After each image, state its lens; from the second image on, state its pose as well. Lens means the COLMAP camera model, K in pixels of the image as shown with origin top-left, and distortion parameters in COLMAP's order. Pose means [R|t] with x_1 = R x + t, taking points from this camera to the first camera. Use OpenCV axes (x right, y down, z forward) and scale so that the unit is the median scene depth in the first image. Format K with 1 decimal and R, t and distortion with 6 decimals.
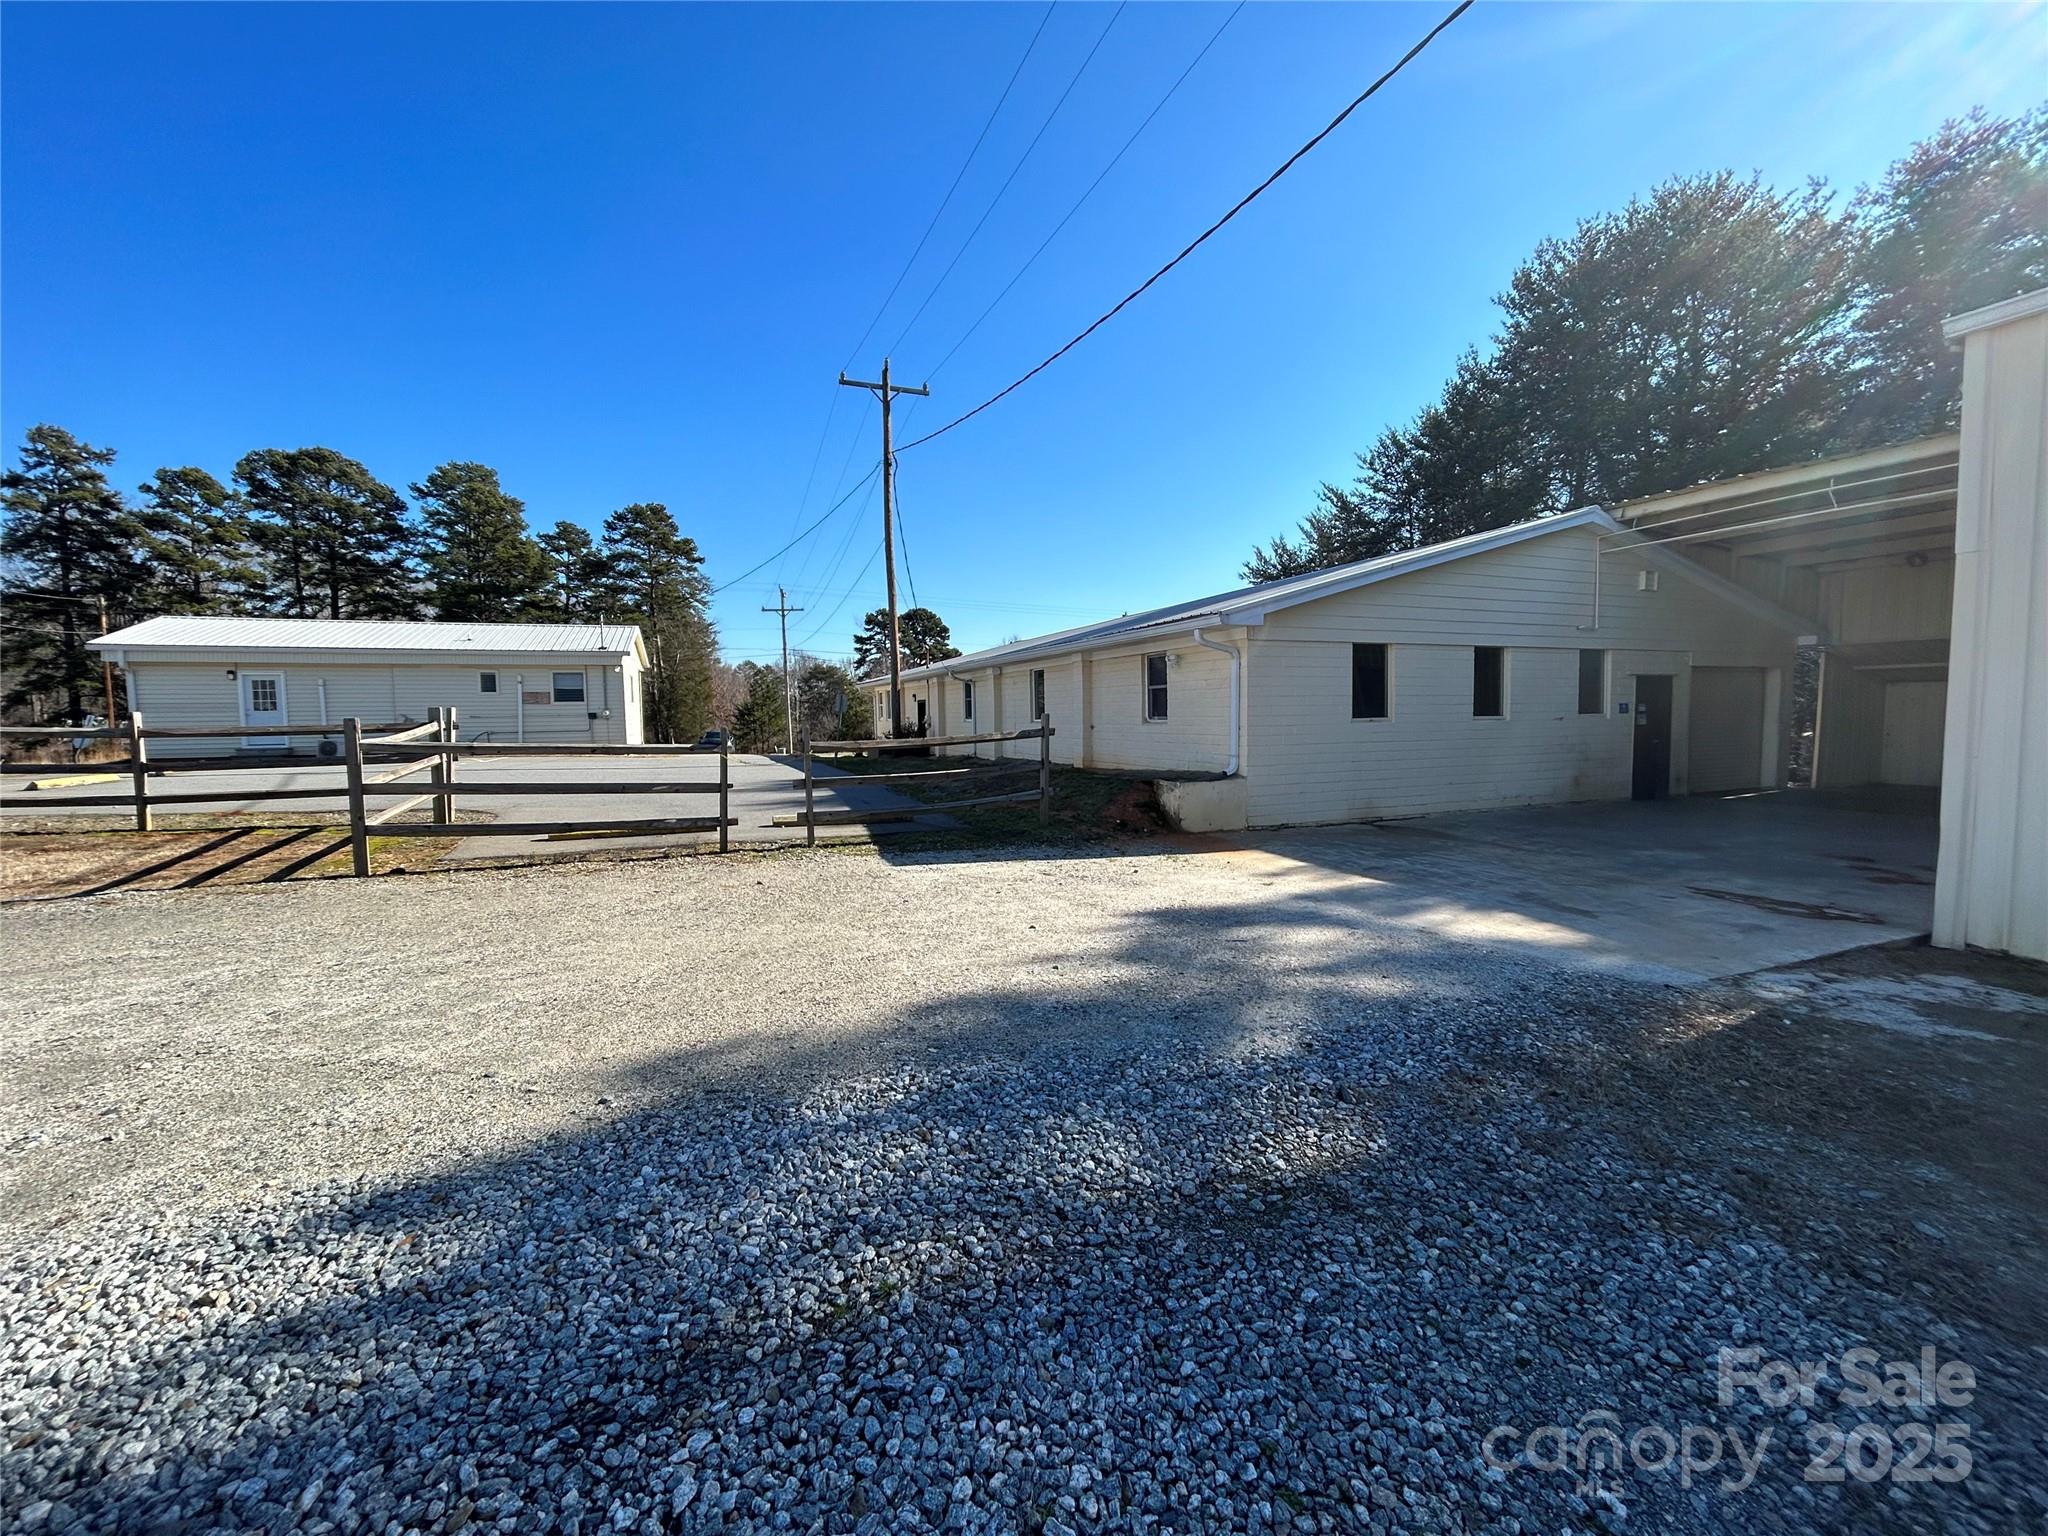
lens RADIAL K [[819.7, 0, 1029.5], [0, 819.7, 771.8], [0, 0, 1]] dist [-0.002247, -0.000143]
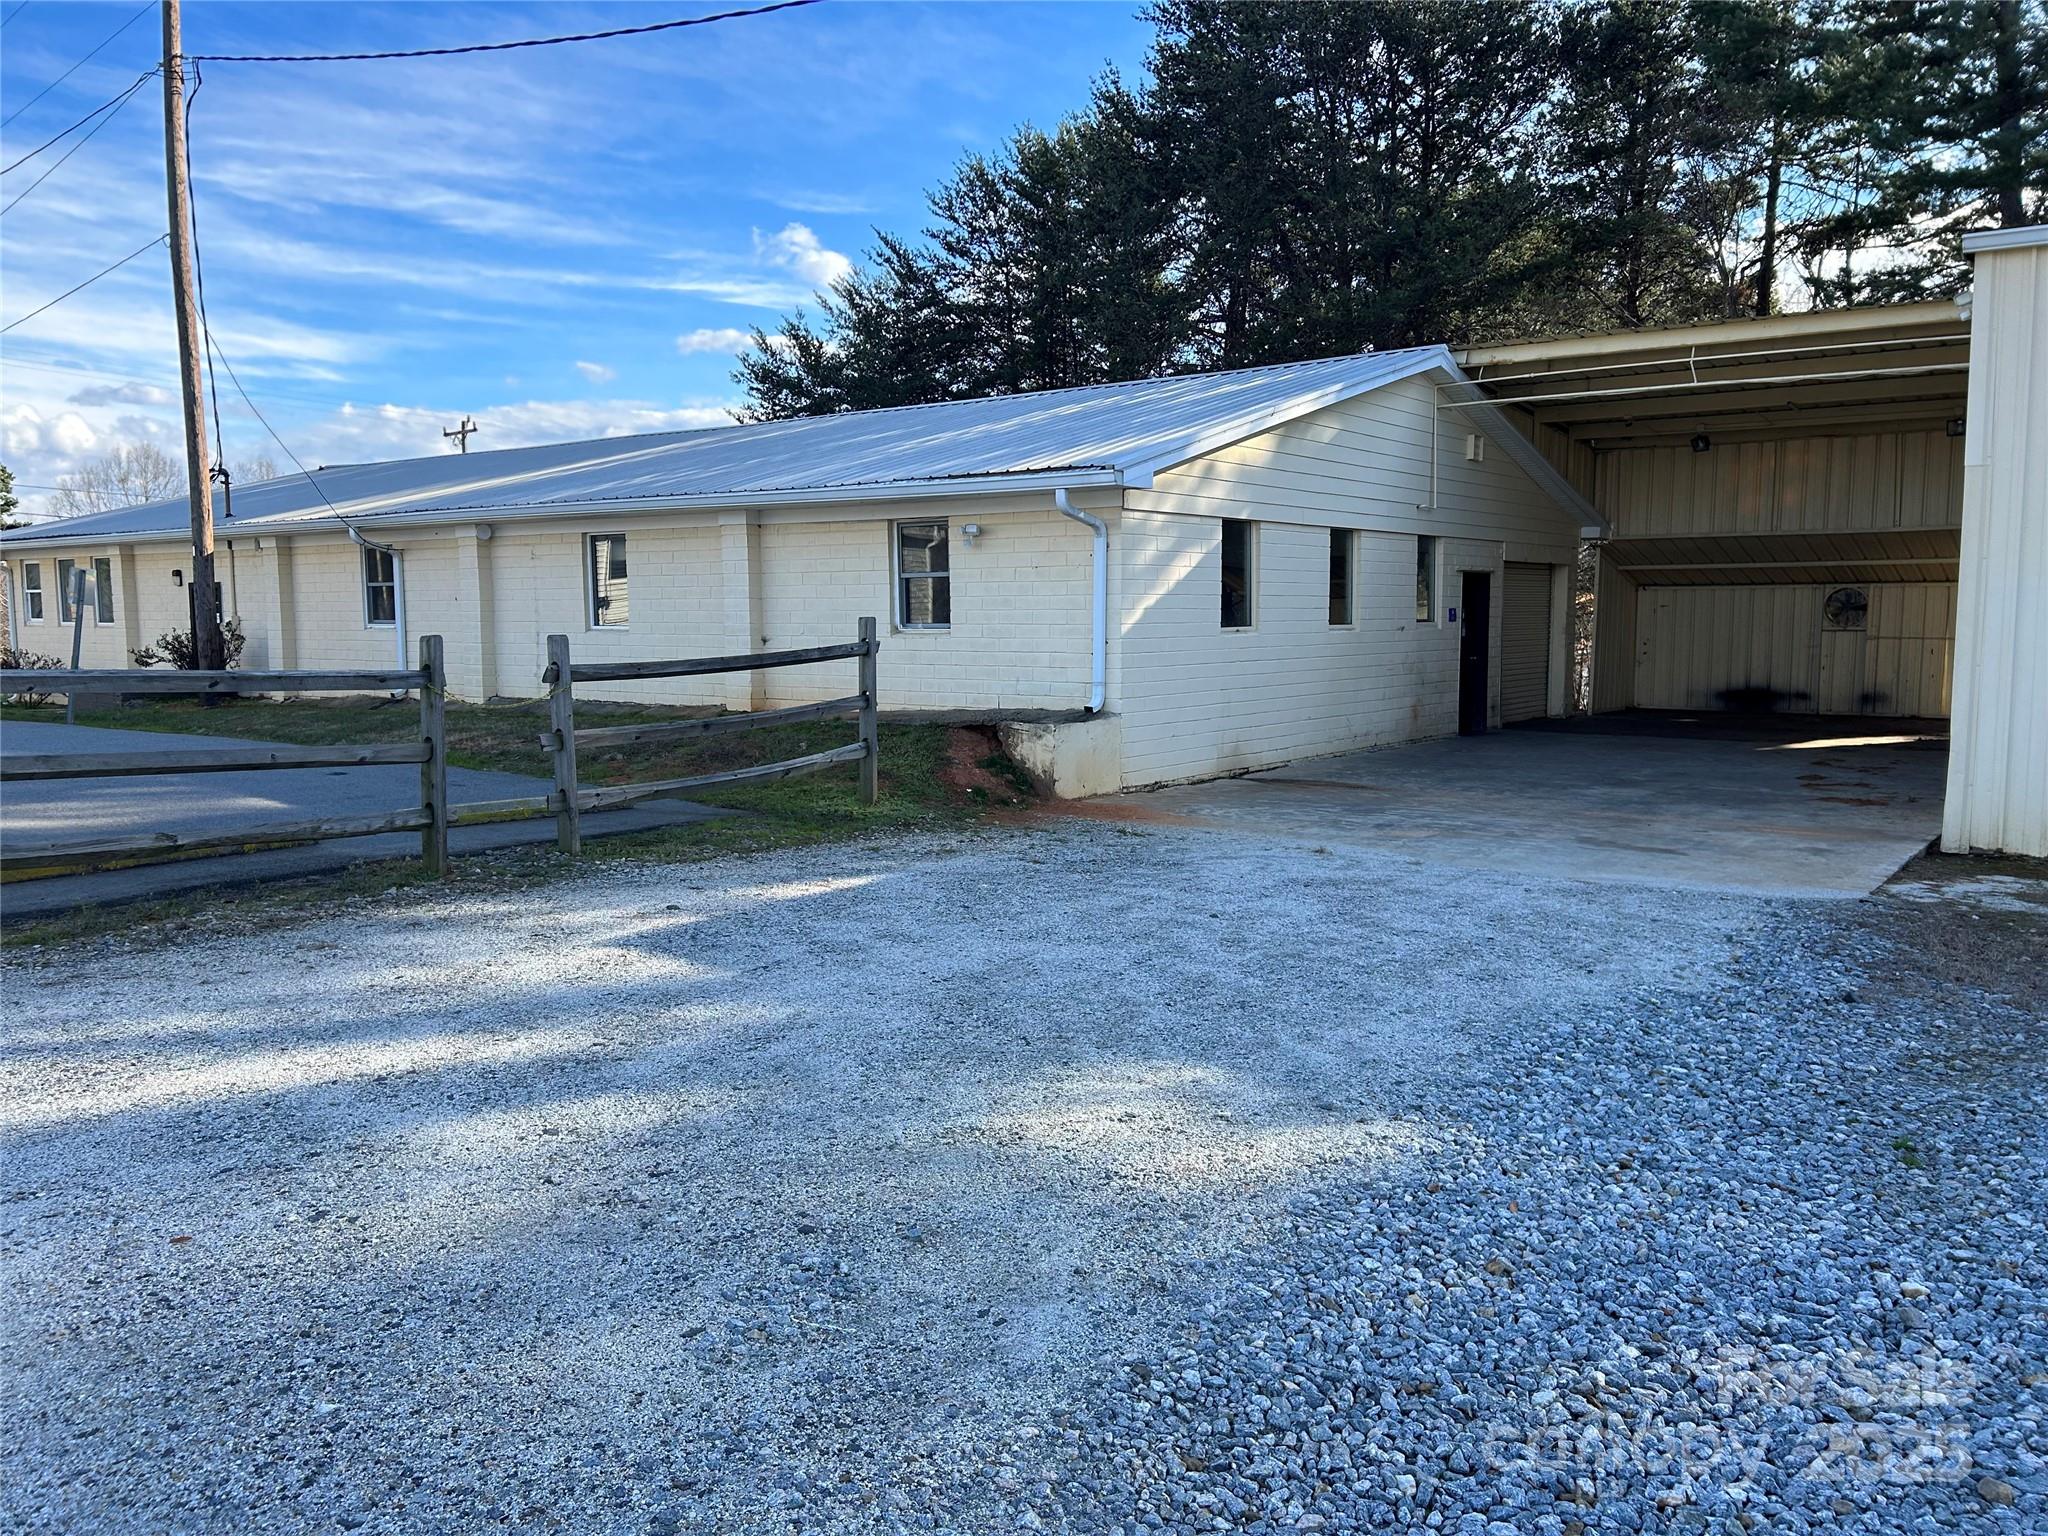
lens RADIAL K [[1528.4, 0, 1002.0], [0, 1528.4, 767.6], [0, 0, 1]] dist [0.053692, -0.044297]
pose [[0.863024, -0.042631, 0.503361, -0.378961], [0.030316, 0.999008, 0.032631, 0.005296], [-0.504252, -0.012901, 0.863460, -0.025722]]
